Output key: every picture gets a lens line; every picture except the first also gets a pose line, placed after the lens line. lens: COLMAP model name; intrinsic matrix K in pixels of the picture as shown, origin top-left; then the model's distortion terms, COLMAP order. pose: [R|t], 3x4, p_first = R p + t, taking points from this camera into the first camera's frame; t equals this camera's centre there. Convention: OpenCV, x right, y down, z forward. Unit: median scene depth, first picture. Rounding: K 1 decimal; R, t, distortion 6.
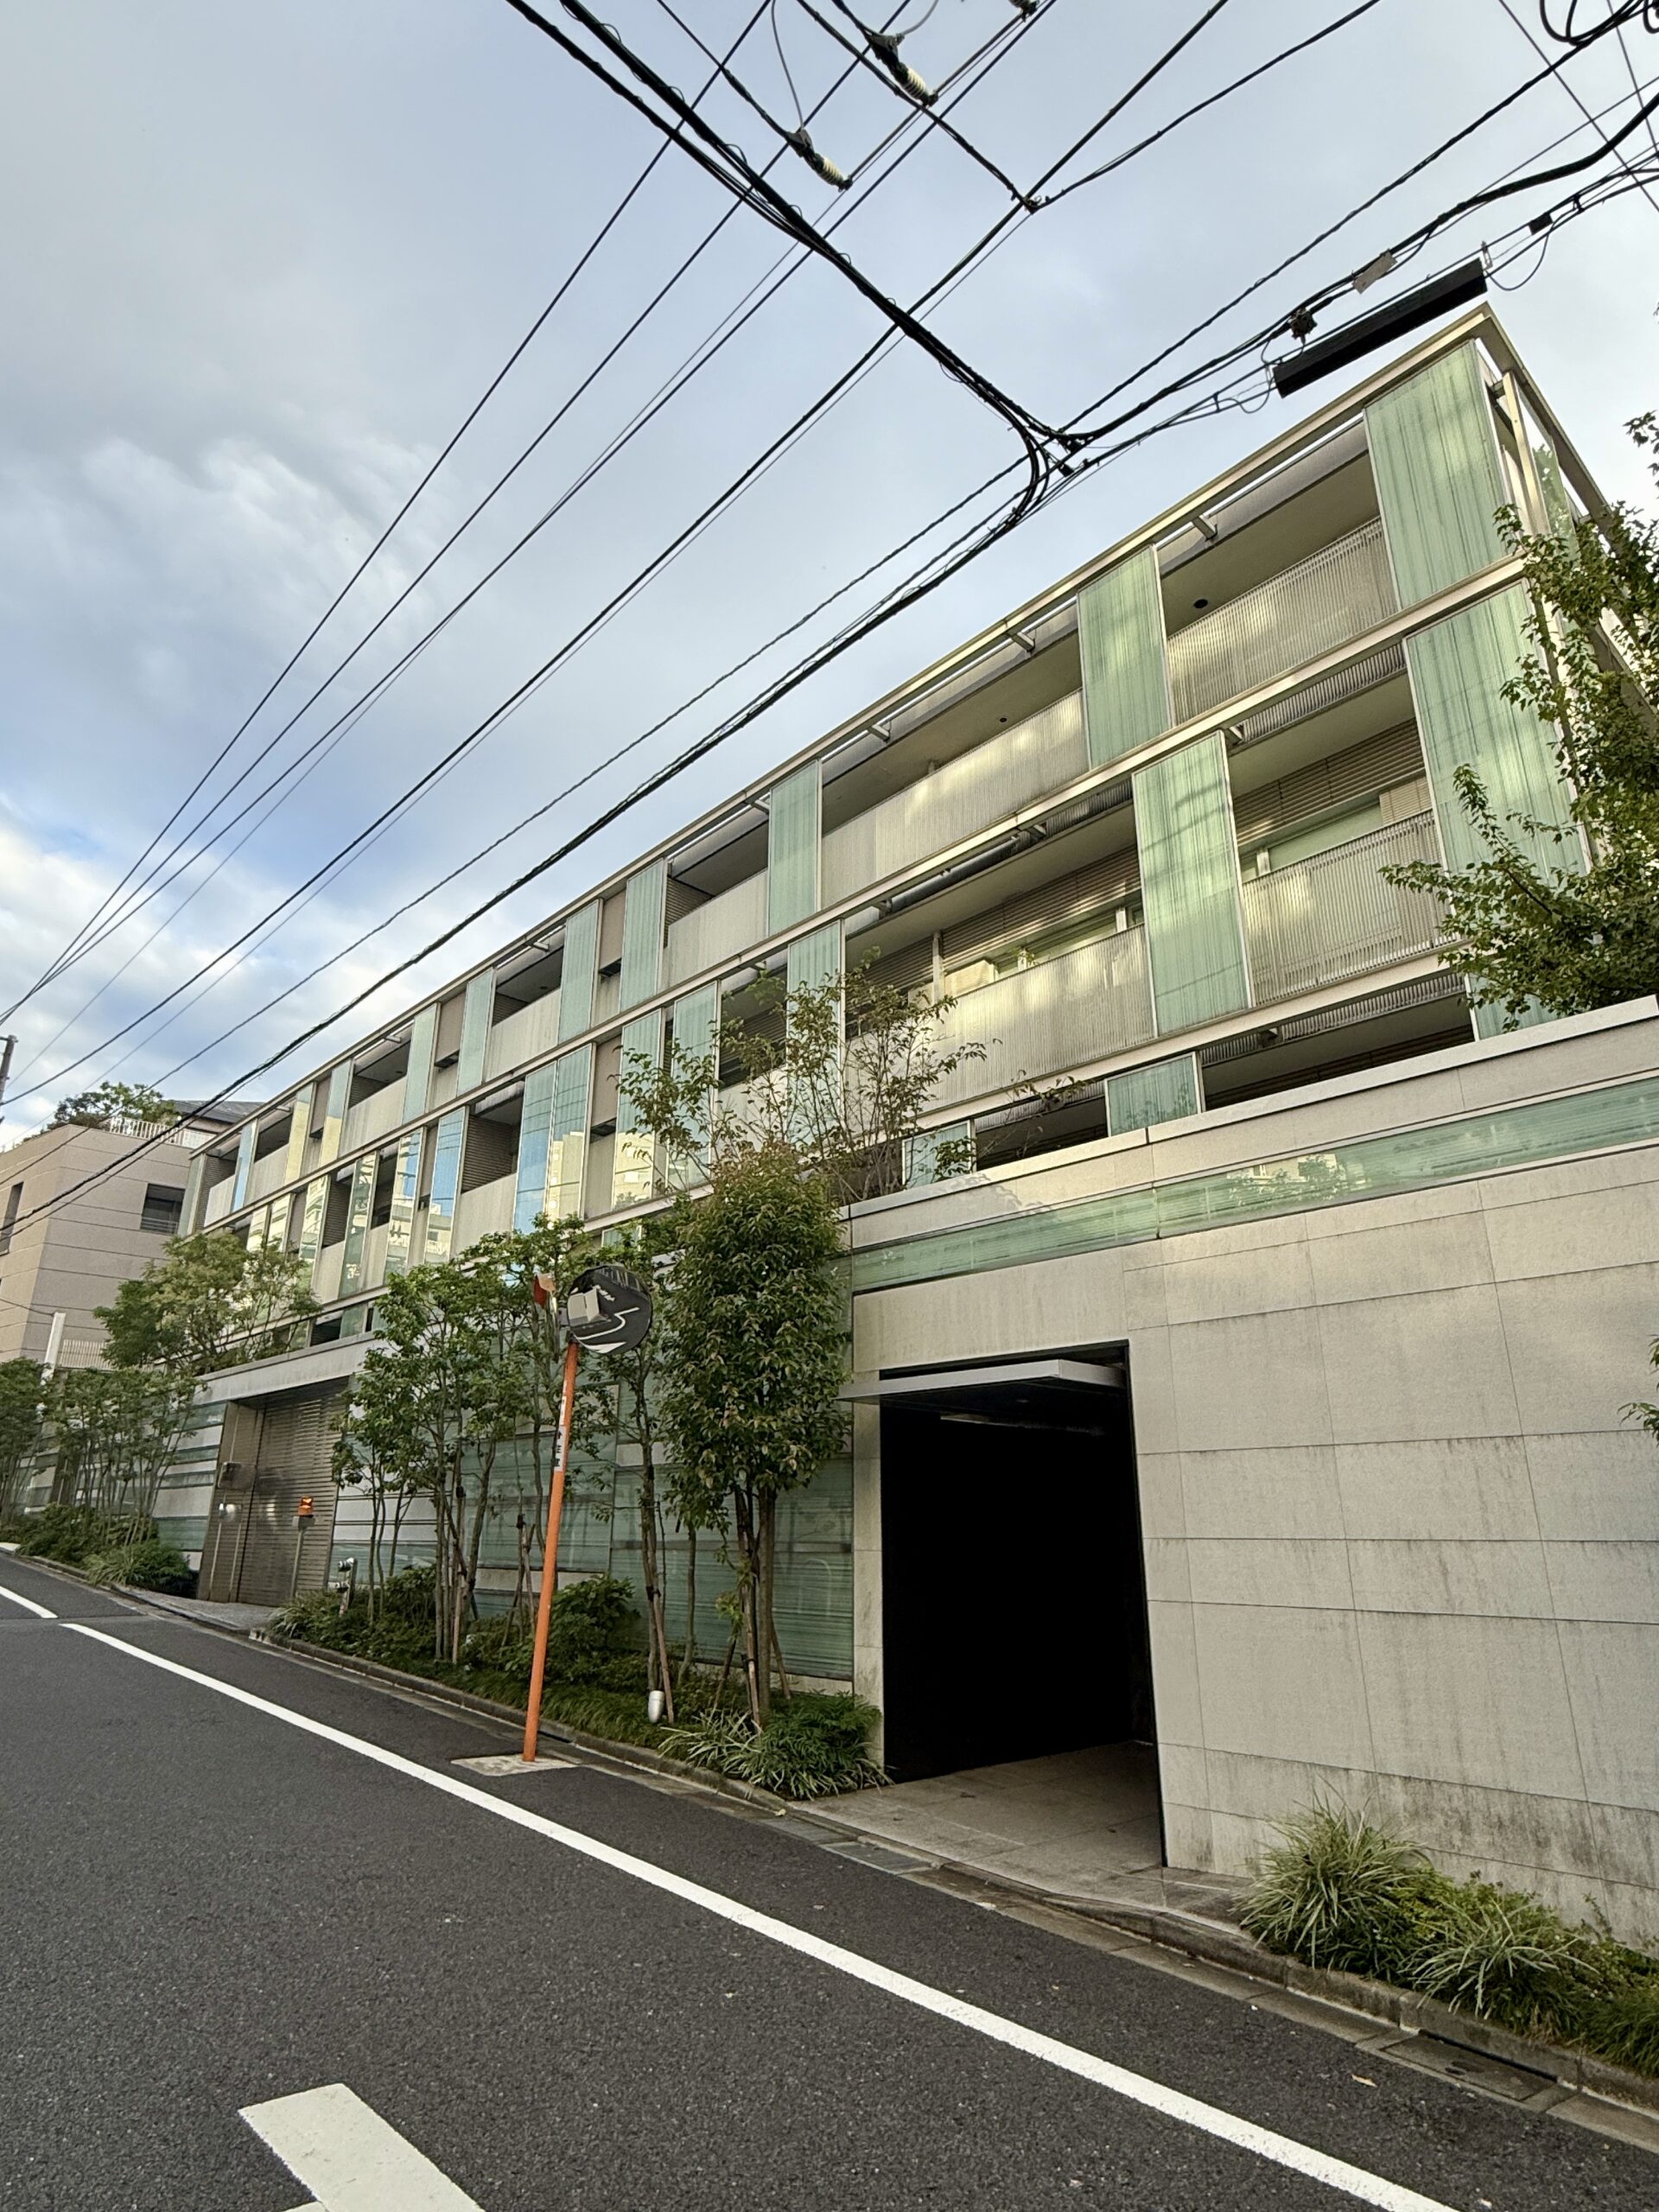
lens RADIAL K [[1223.5, 0, 829.5], [0, 1223.5, 1106.0], [0, 0, 1]] dist [-0.002131, 0.000504]
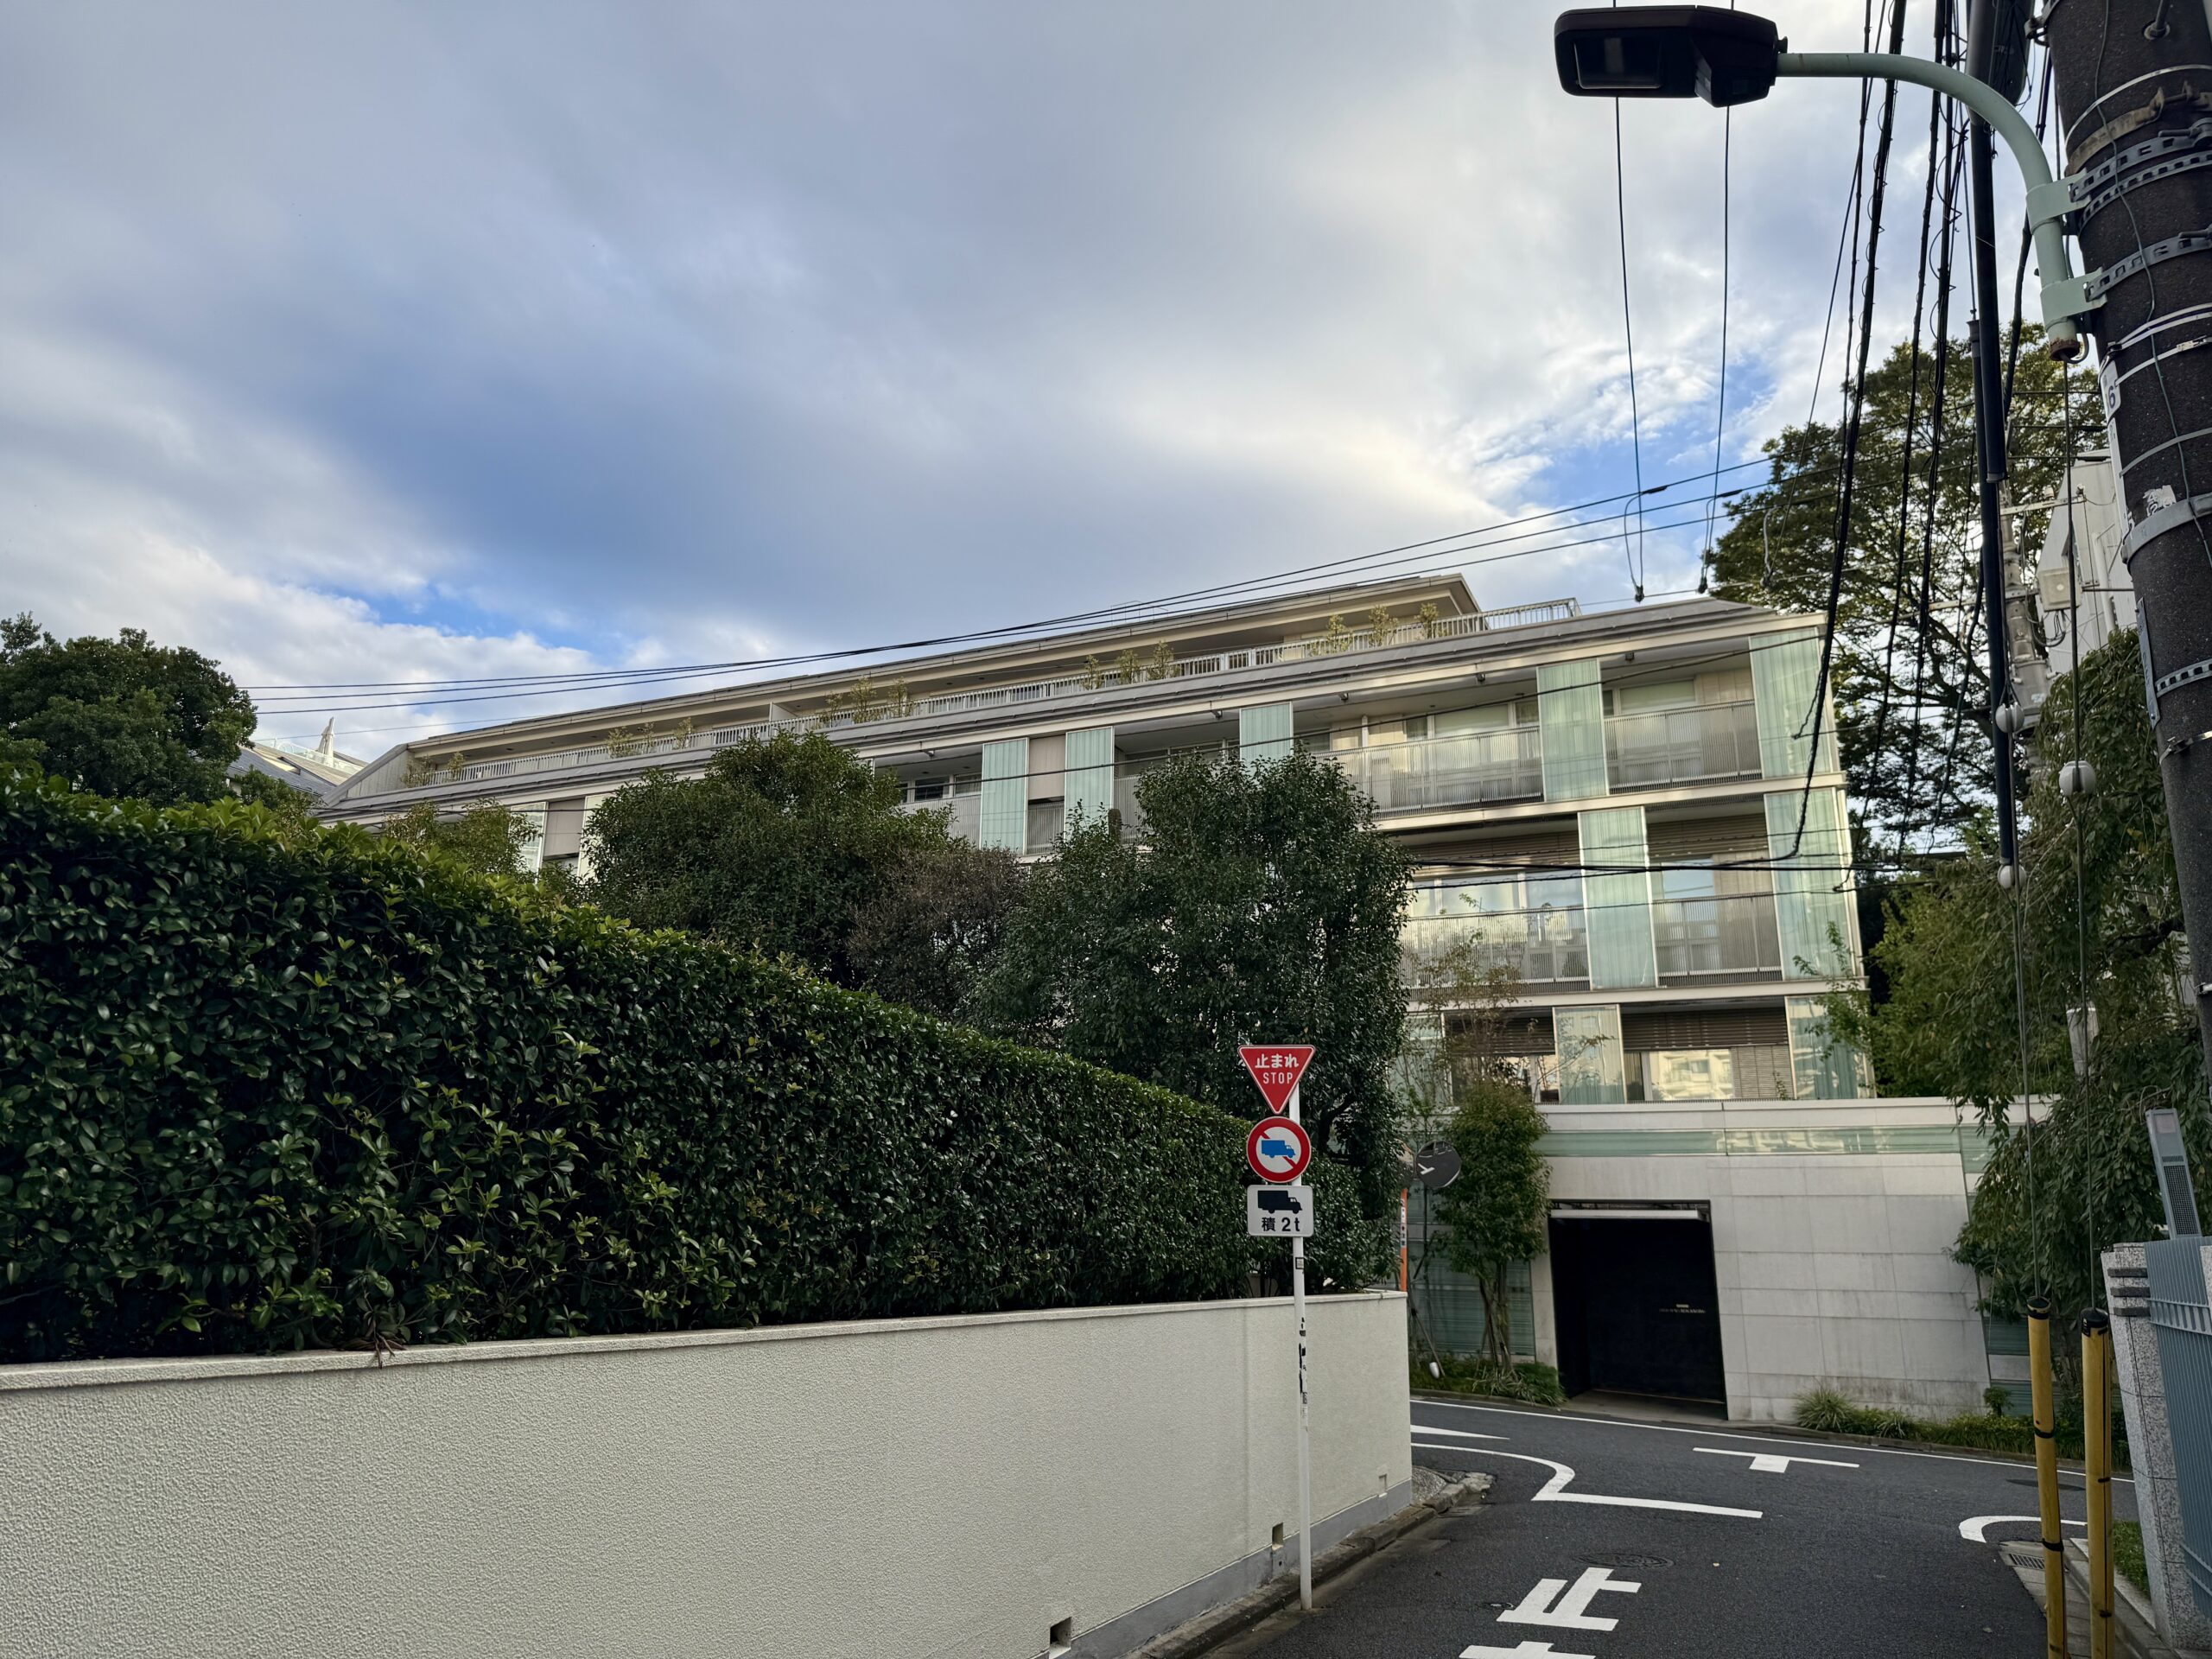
lens RADIAL K [[1518.9, 0, 1078.2], [0, 1518.9, 825.3], [0, 0, 1]] dist [-0.020587, -0.001042]
pose [[0.928597, 0.117980, 0.351836, -0.943738], [-0.139399, 0.989579, 0.036083, -0.212343], [-0.343912, -0.082552, 0.935366, -0.562492]]
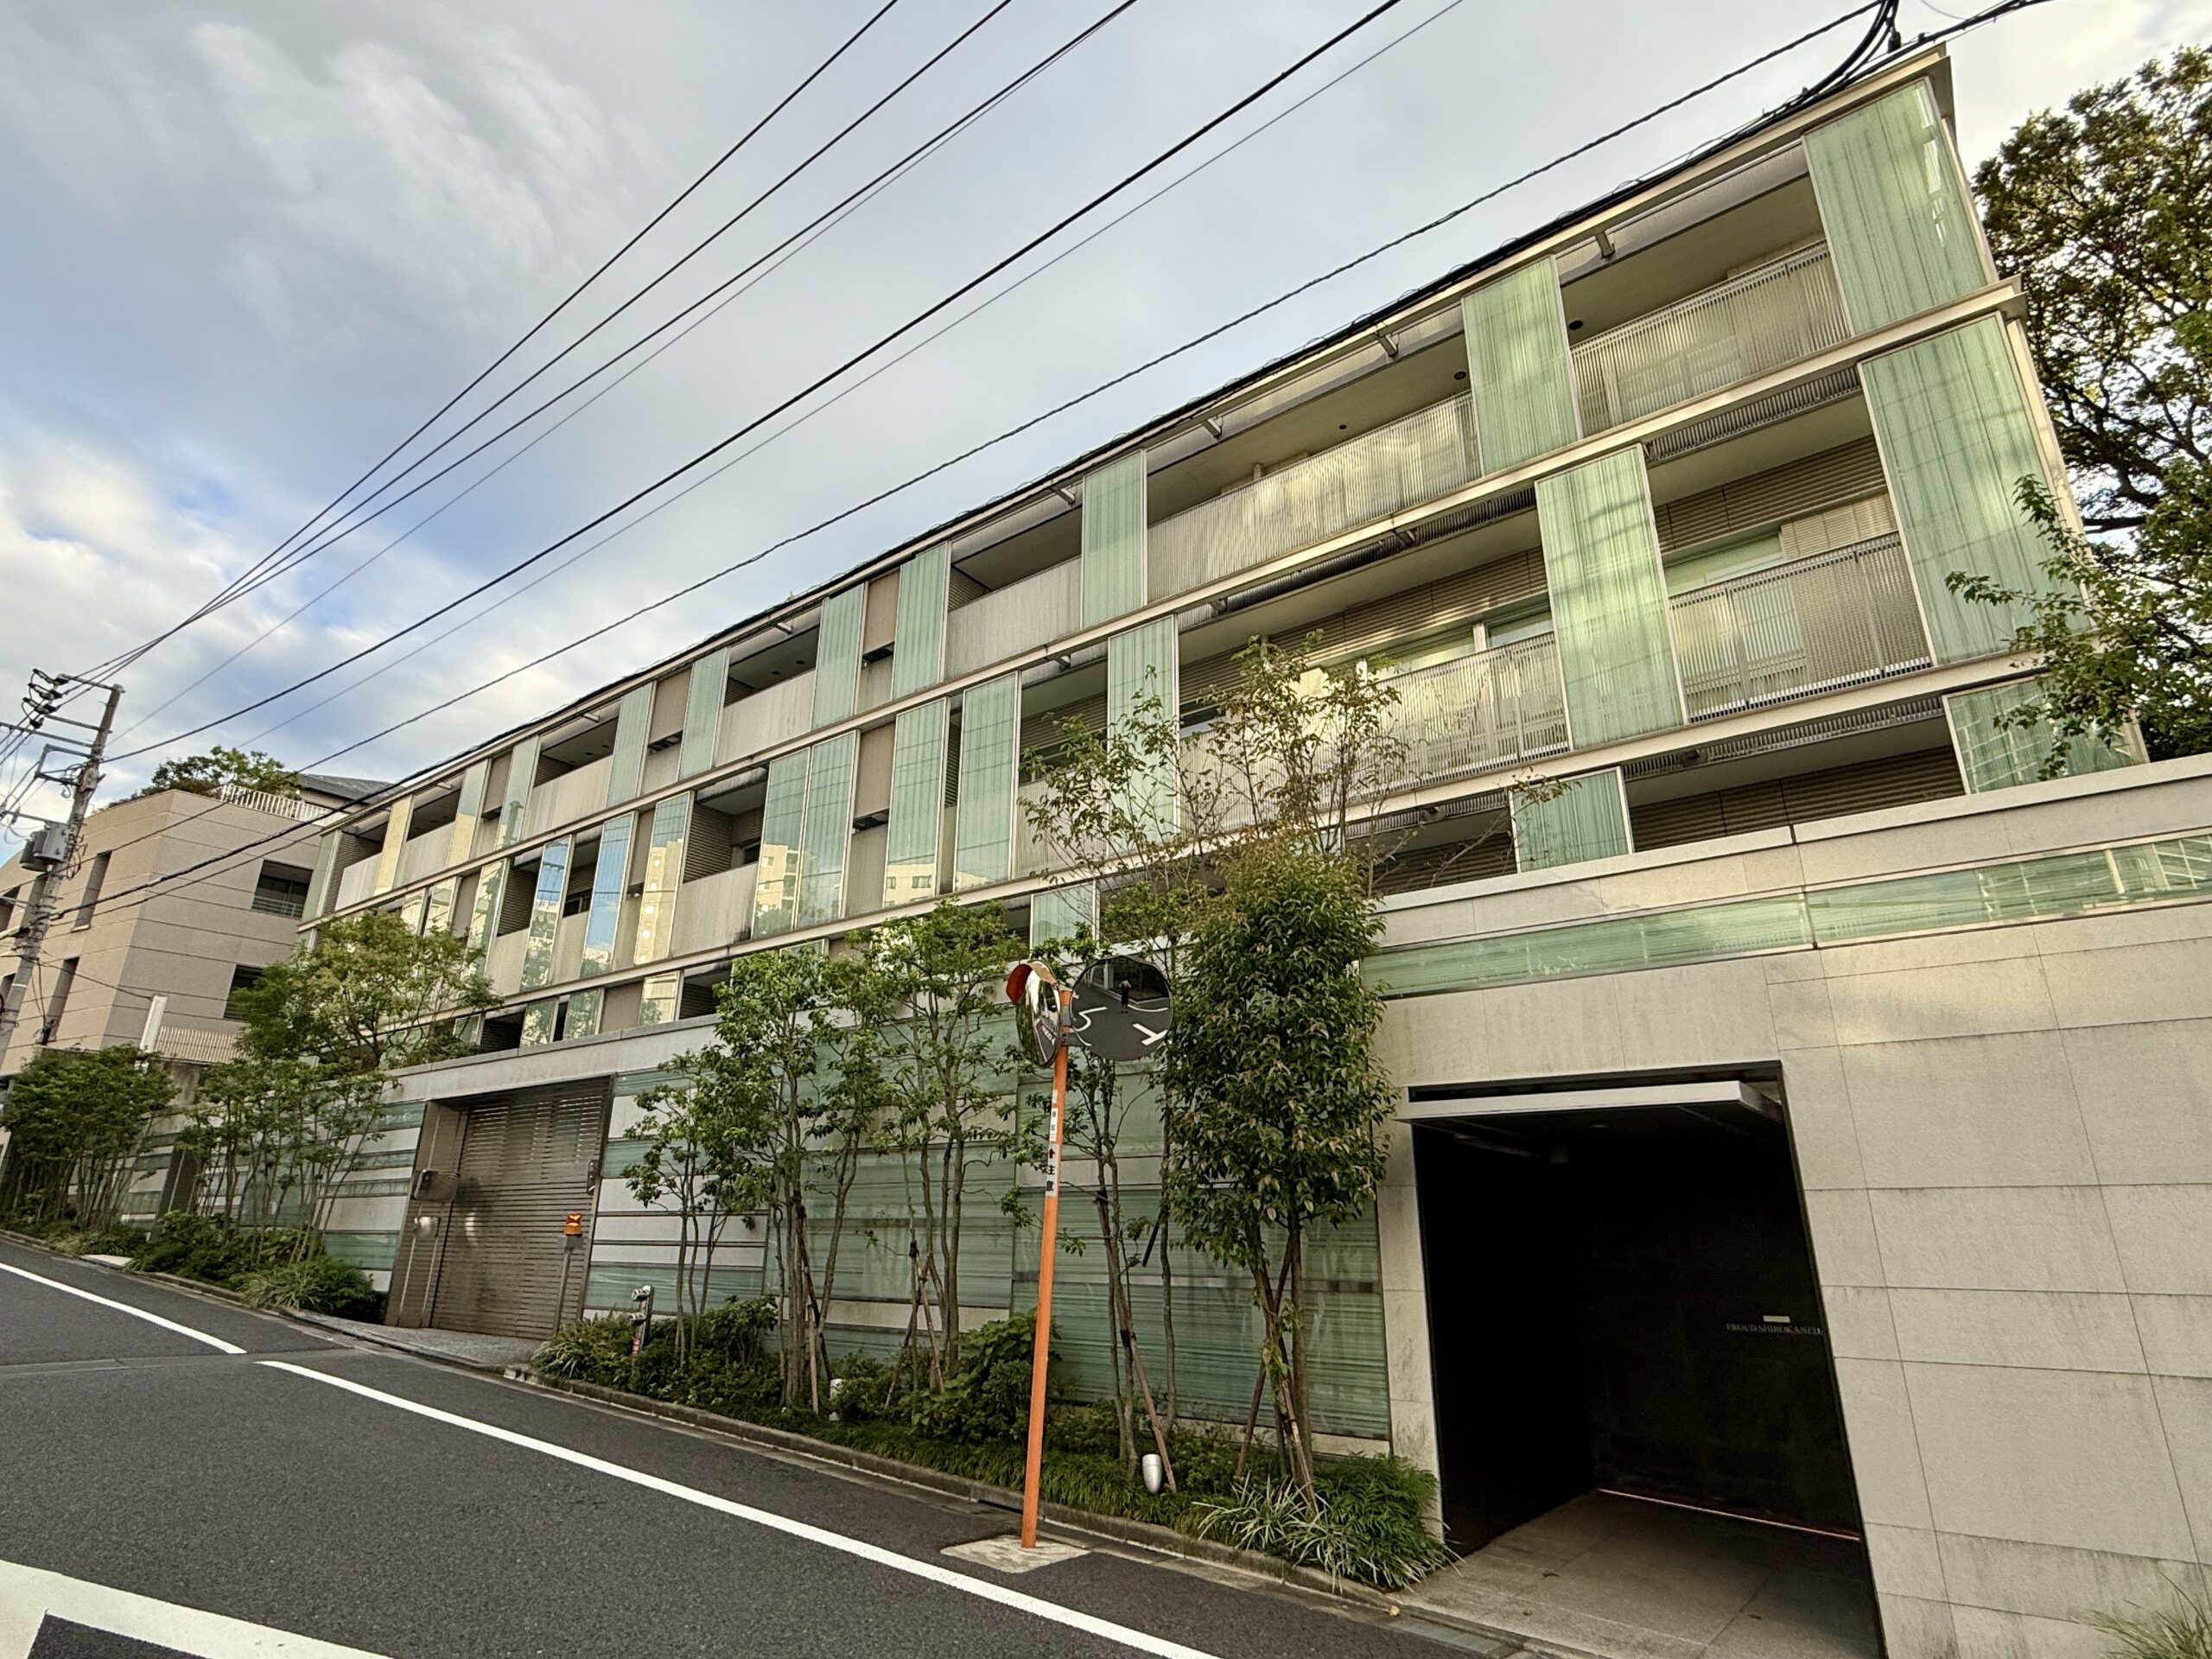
lens RADIAL K [[1159.2, 0, 1103.9], [0, 1159.2, 835.8], [0, 0, 1]] dist [-0.000254, 0.000127]
pose [[0.986405, 0.058985, 0.153383, -0.193915], [-0.059185, 0.998242, -0.003267, 0.030125], [-0.153306, -0.005856, 0.988161, 0.122442]]
